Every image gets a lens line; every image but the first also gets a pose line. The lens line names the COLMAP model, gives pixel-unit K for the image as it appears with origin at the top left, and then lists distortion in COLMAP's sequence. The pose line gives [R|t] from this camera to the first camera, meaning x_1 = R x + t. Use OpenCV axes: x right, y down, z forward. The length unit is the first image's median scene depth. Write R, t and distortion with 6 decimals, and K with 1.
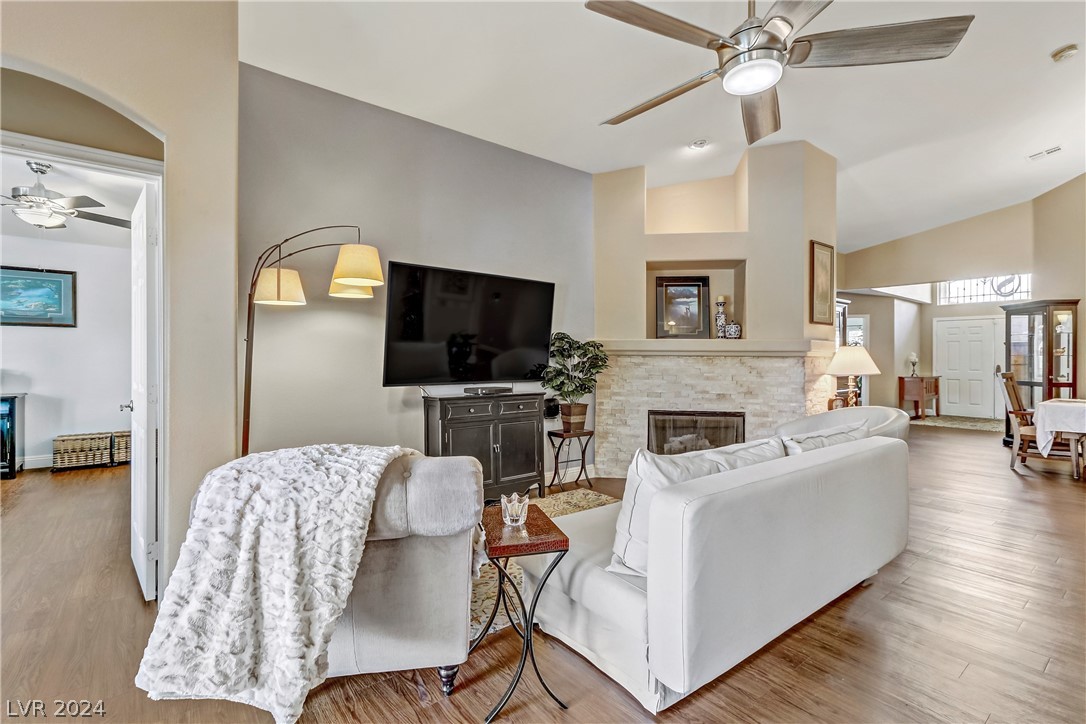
lens RADIAL K [[496.9, 0, 541.5], [0, 496.9, 363.9], [0, 0, 1]] dist [0.000938, 0.002575]
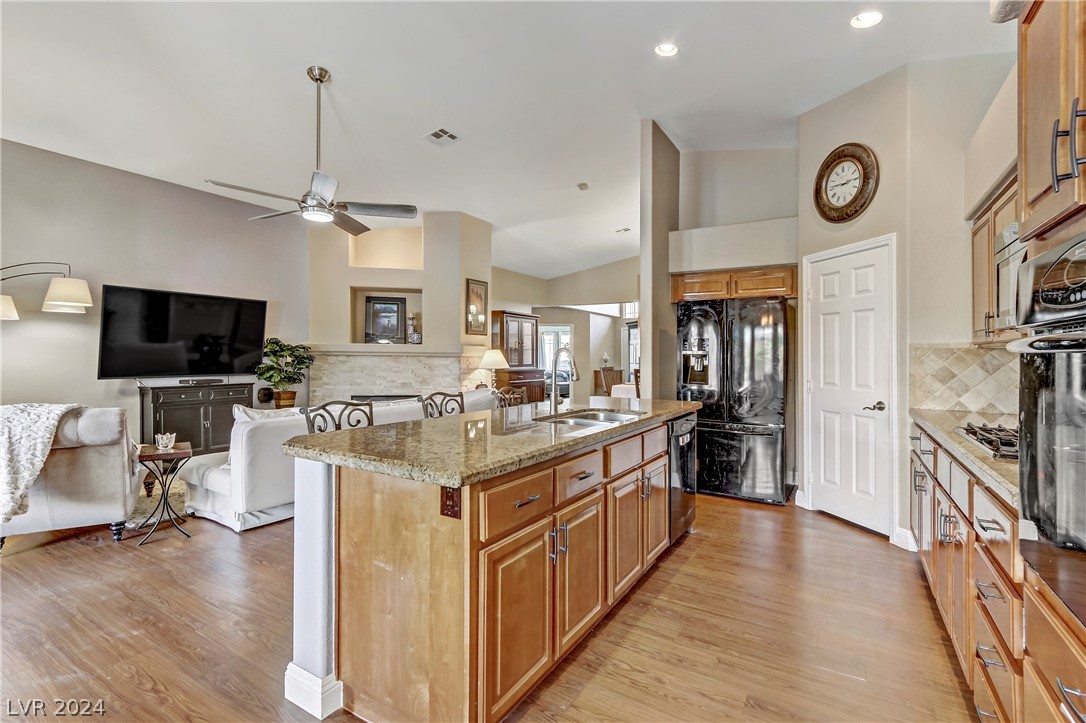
lens RADIAL K [[496.9, 0, 543.9], [0, 496.9, 359.5], [0, 0, 1]] dist [0.000938, 0.002575]
pose [[0.936558, 0.000615, 0.350511, 0.251157], [0.000137, 0.999998, -0.002120, -0.002910], [-0.350511, 0.002034, 0.936556, -0.502380]]
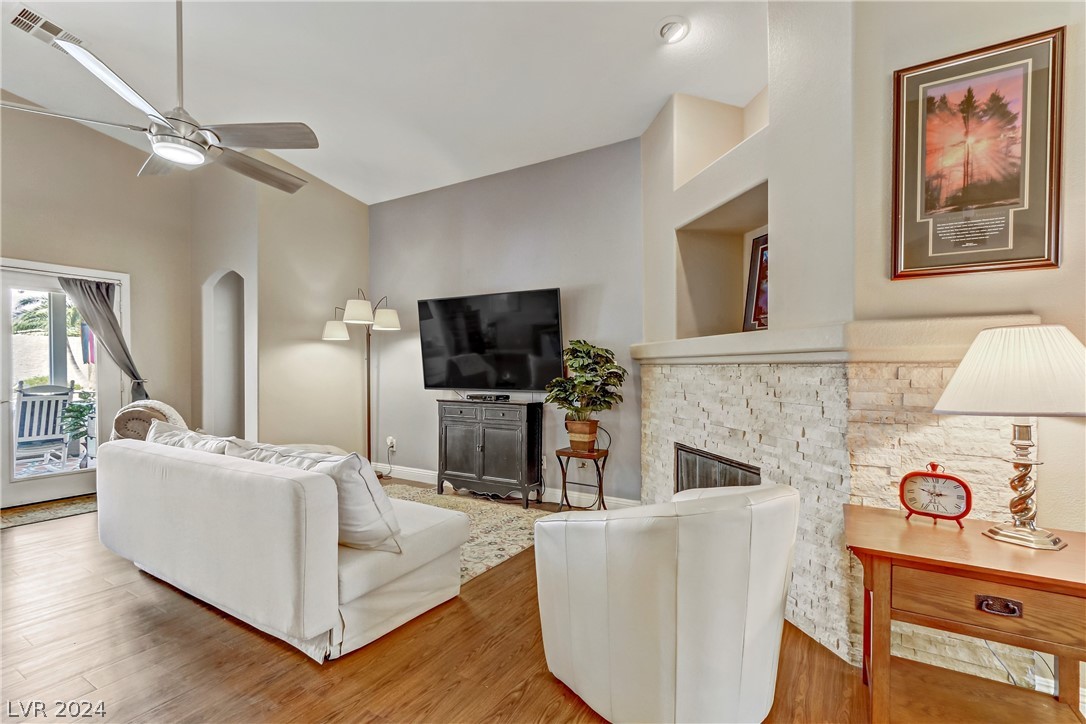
lens RADIAL K [[496.9, 0, 540.2], [0, 496.9, 372.0], [0, 0, 1]] dist [0.000938, 0.002575]
pose [[0.352198, 0.001504, -0.935924, 0.867372], [-0.007112, 0.999974, -0.001070, -0.003603], [0.935899, 0.007033, 0.352199, 0.624960]]
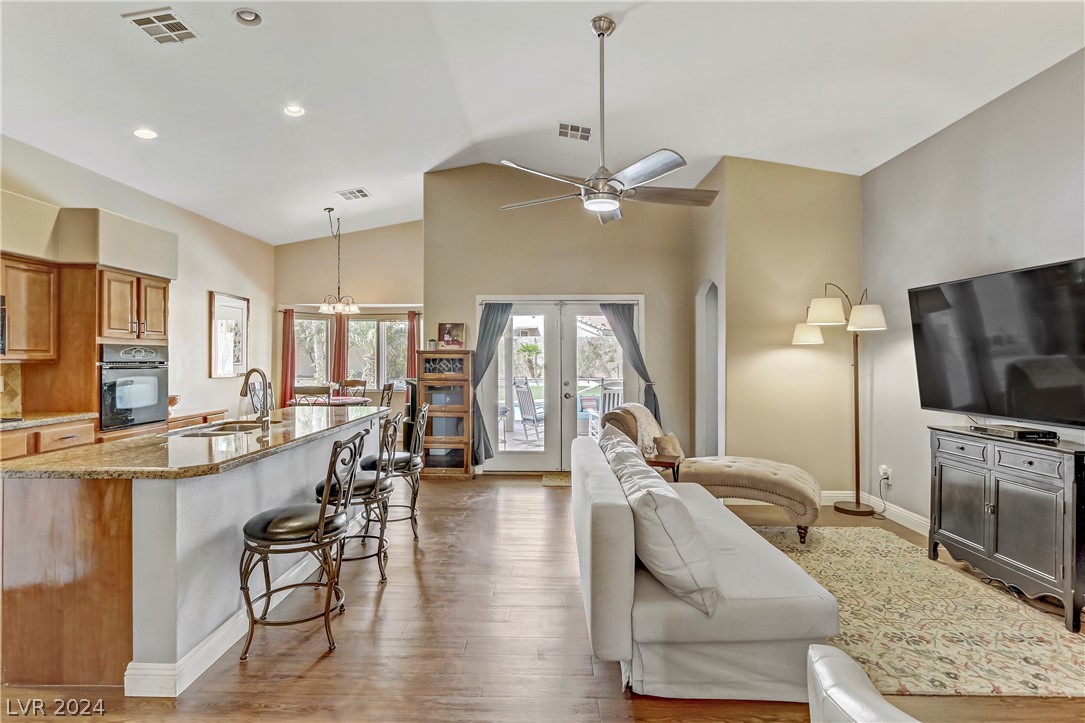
lens RADIAL K [[539.3, 0, 541.7], [0, 539.3, 357.1], [0, 0, 1]] dist [-0.005388, 0.001606]
pose [[-0.624537, -0.007228, -0.780962, 0.813627], [-0.010725, 0.999942, -0.000678, -0.041504], [0.780922, 0.007952, -0.624578, 0.835341]]
